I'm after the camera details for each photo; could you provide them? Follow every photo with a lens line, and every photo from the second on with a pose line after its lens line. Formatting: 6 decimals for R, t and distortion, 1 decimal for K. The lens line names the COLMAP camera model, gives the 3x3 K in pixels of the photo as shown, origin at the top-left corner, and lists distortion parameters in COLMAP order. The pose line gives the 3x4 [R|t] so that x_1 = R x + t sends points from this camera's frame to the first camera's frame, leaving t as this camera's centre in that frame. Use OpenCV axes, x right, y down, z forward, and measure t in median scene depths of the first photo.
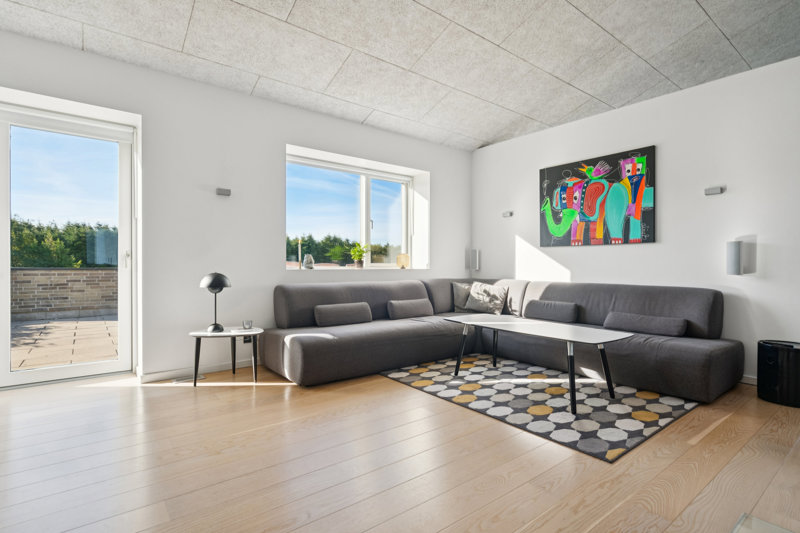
lens RADIAL K [[394.8, 0, 395.4], [0, 394.8, 264.2], [0, 0, 1]] dist [0.002956, 0.000441]
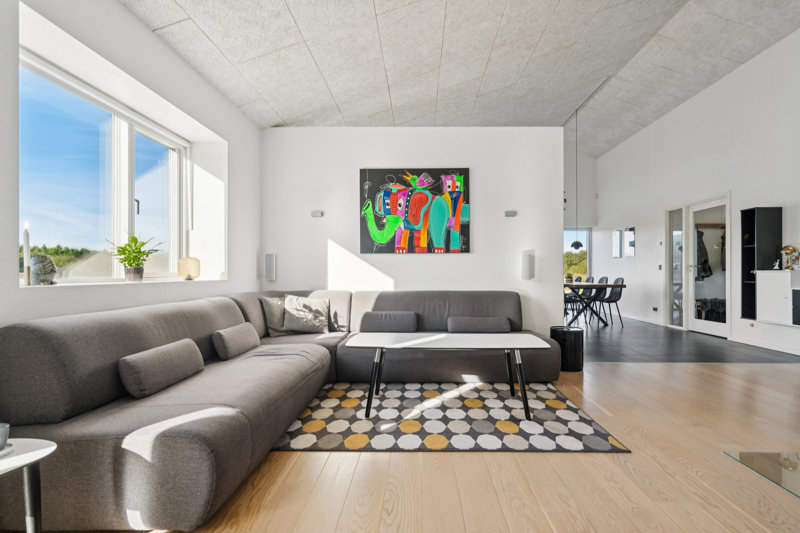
lens RADIAL K [[410.3, 0, 416.0], [0, 410.3, 267.9], [0, 0, 1]] dist [0.000092, 0.000523]
pose [[0.624615, 0.003772, 0.780924, -0.331047], [0.005343, 0.999944, -0.009103, -0.001062], [-0.780915, 0.009859, 0.624560, 0.343467]]
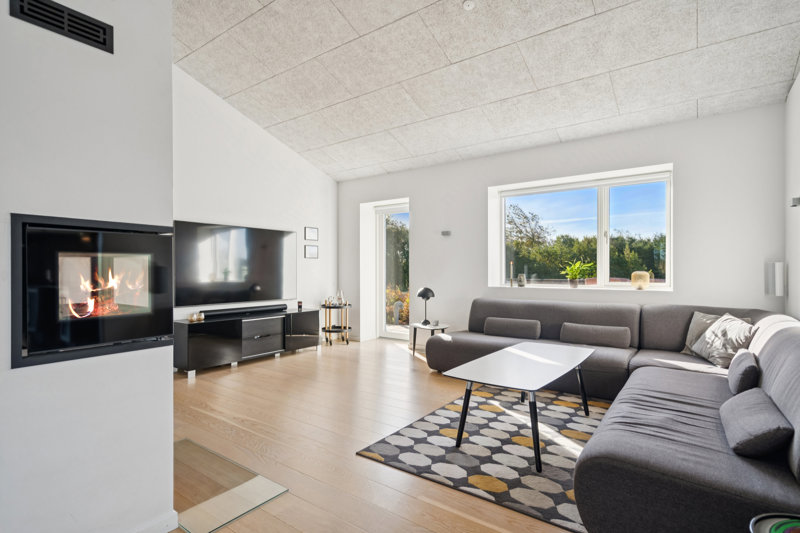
lens RADIAL K [[410.3, 0, 416.0], [0, 410.3, 267.9], [0, 0, 1]] dist [0.000092, 0.000523]
pose [[0.289748, -0.008285, -0.957067, 0.842576], [-0.000768, 0.999960, -0.008889, -0.031360], [0.957103, 0.003311, 0.289730, 0.369195]]
